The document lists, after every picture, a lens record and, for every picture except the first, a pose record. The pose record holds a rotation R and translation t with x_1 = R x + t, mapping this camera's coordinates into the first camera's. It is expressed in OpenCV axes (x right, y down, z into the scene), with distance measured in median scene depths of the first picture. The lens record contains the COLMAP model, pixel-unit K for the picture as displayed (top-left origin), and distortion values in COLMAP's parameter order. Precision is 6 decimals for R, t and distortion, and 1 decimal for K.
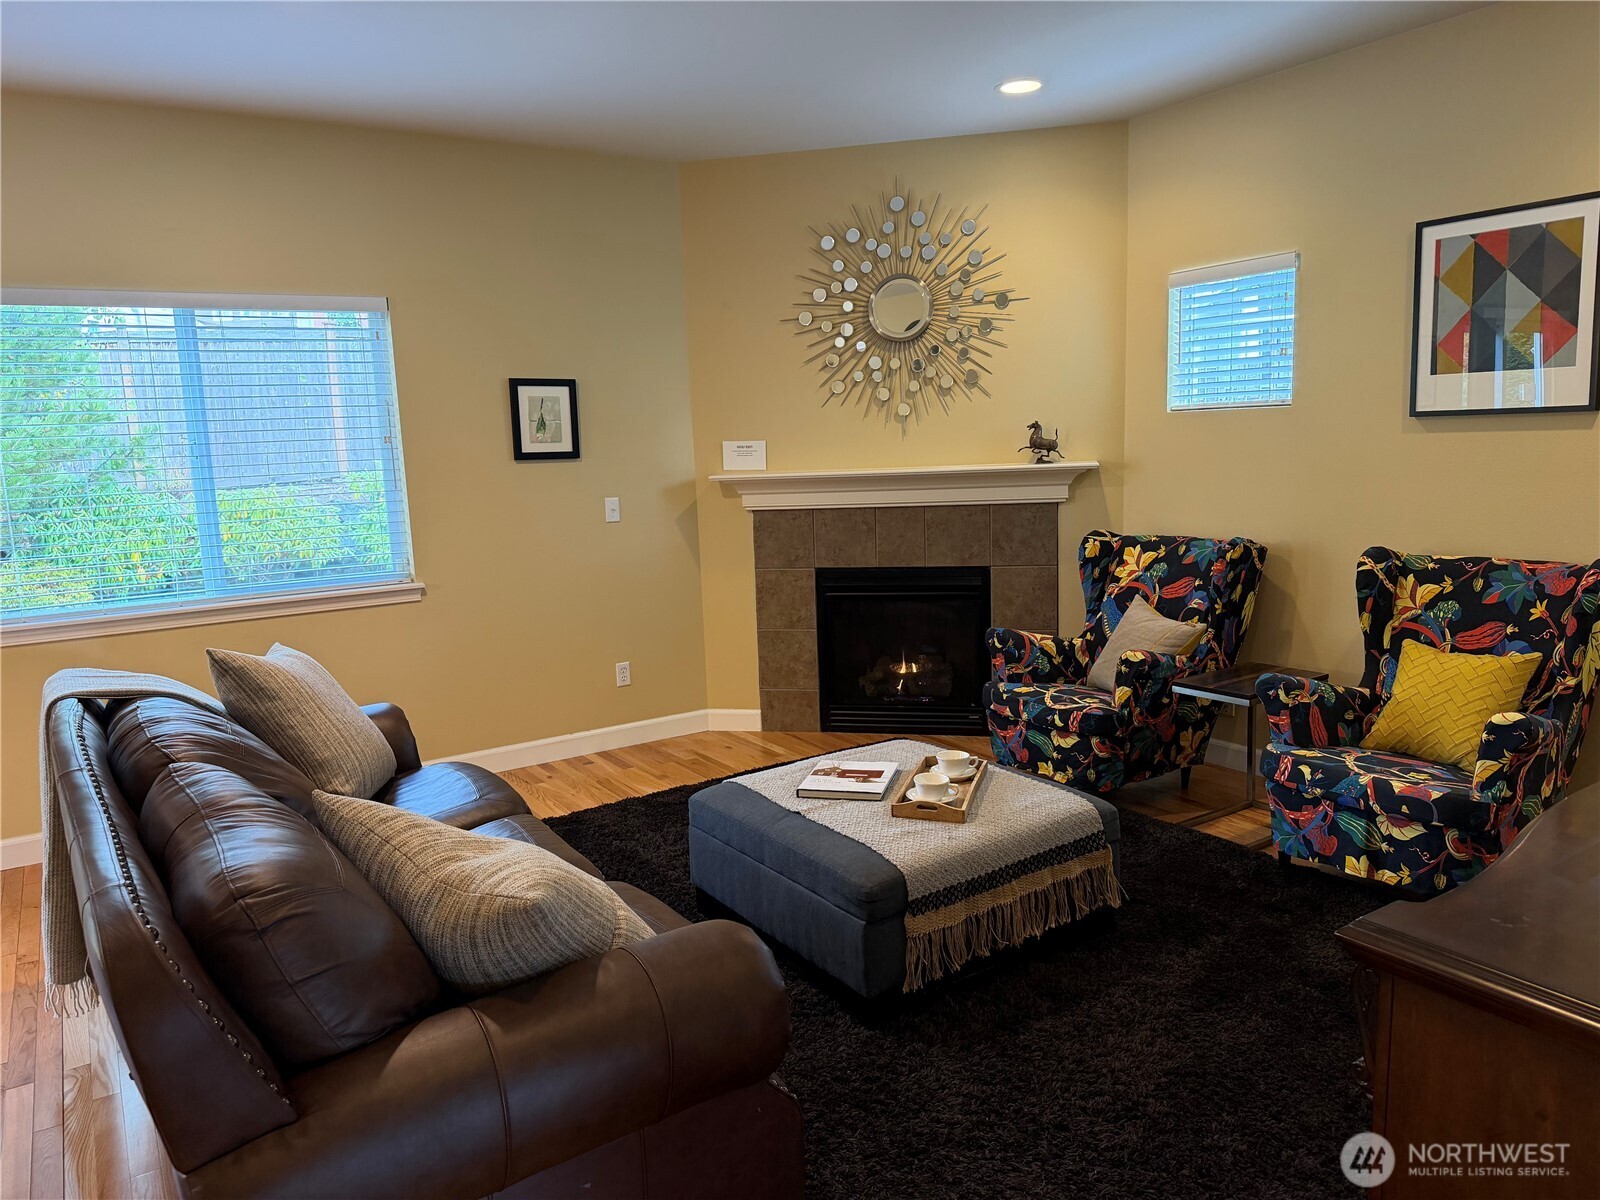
lens RADIAL K [[1125.8, 0, 800.0], [0, 1125.8, 600.0], [0, 0, 1]] dist [0.219070, -0.377668]
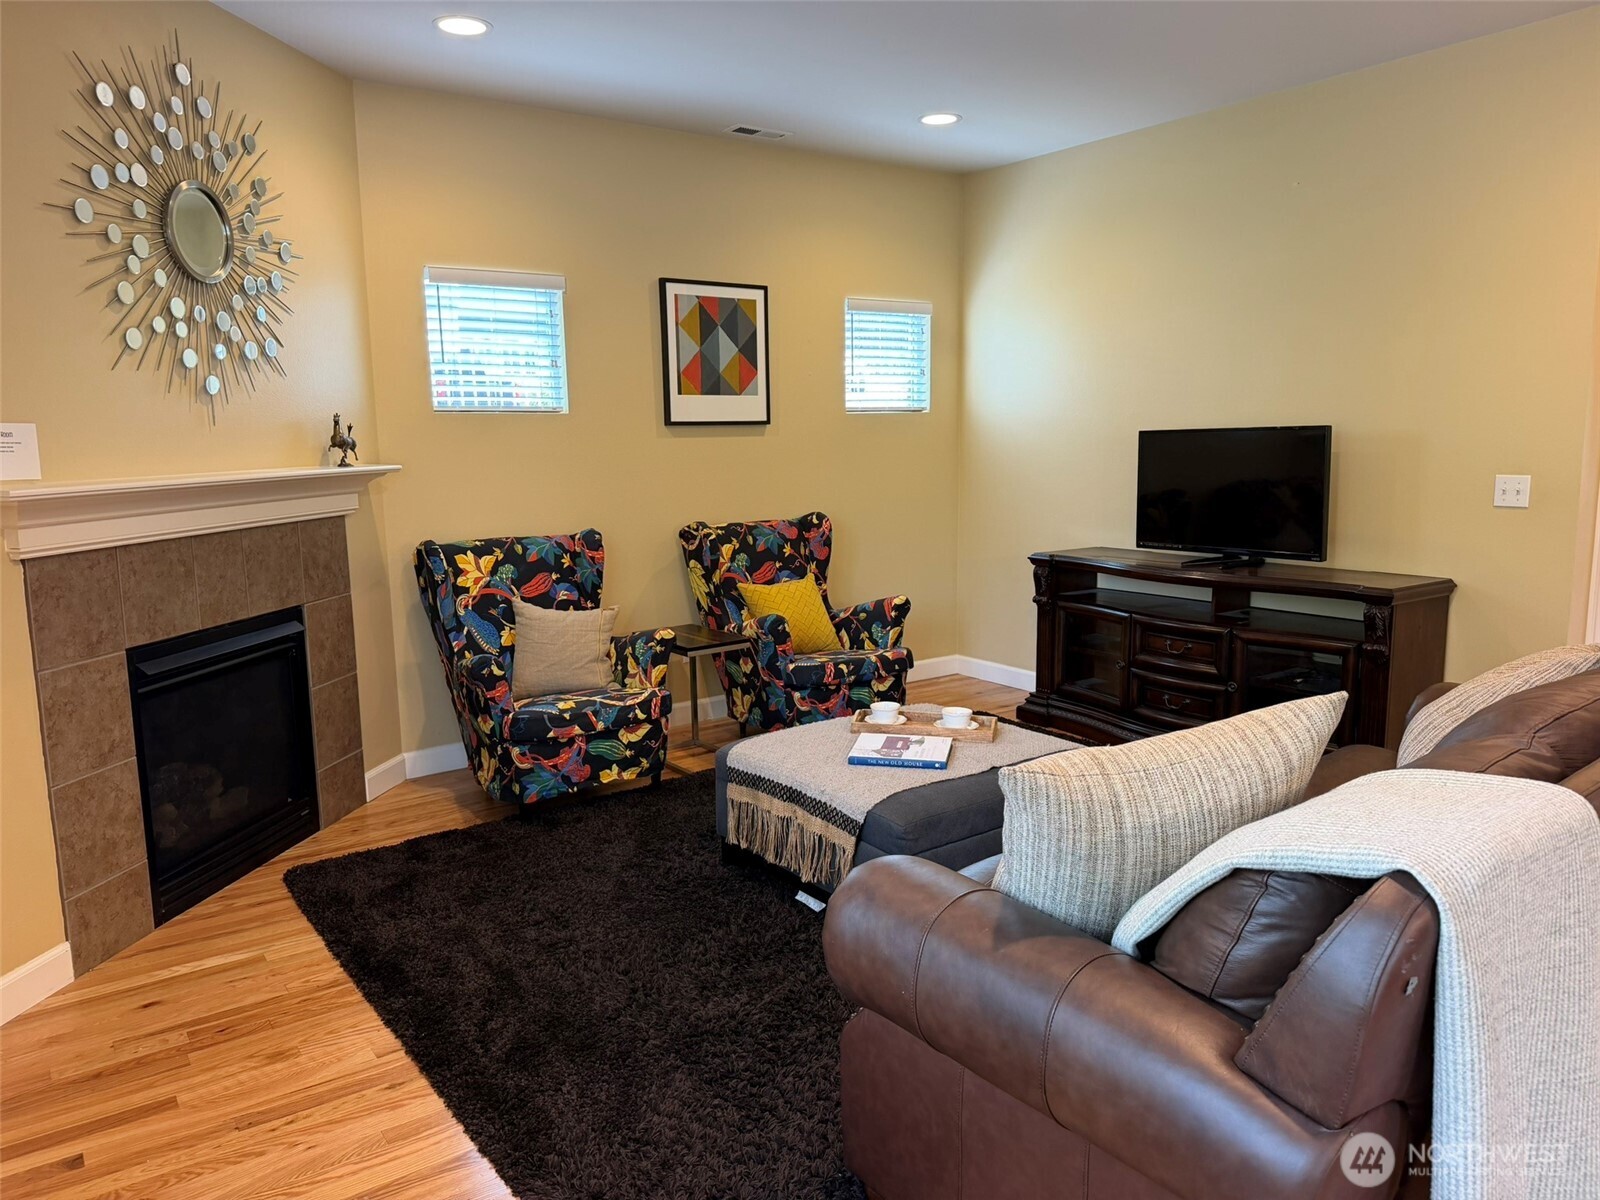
lens RADIAL K [[1140.0, 0, 800.0], [0, 1140.0, 600.0], [0, 0, 1]] dist [0.085628, -0.103340]
pose [[-0.062065, -0.109323, 0.992067, -0.628856], [0.161113, 0.979850, 0.118056, -0.072048], [-0.984982, 0.167162, -0.043201, 0.733814]]
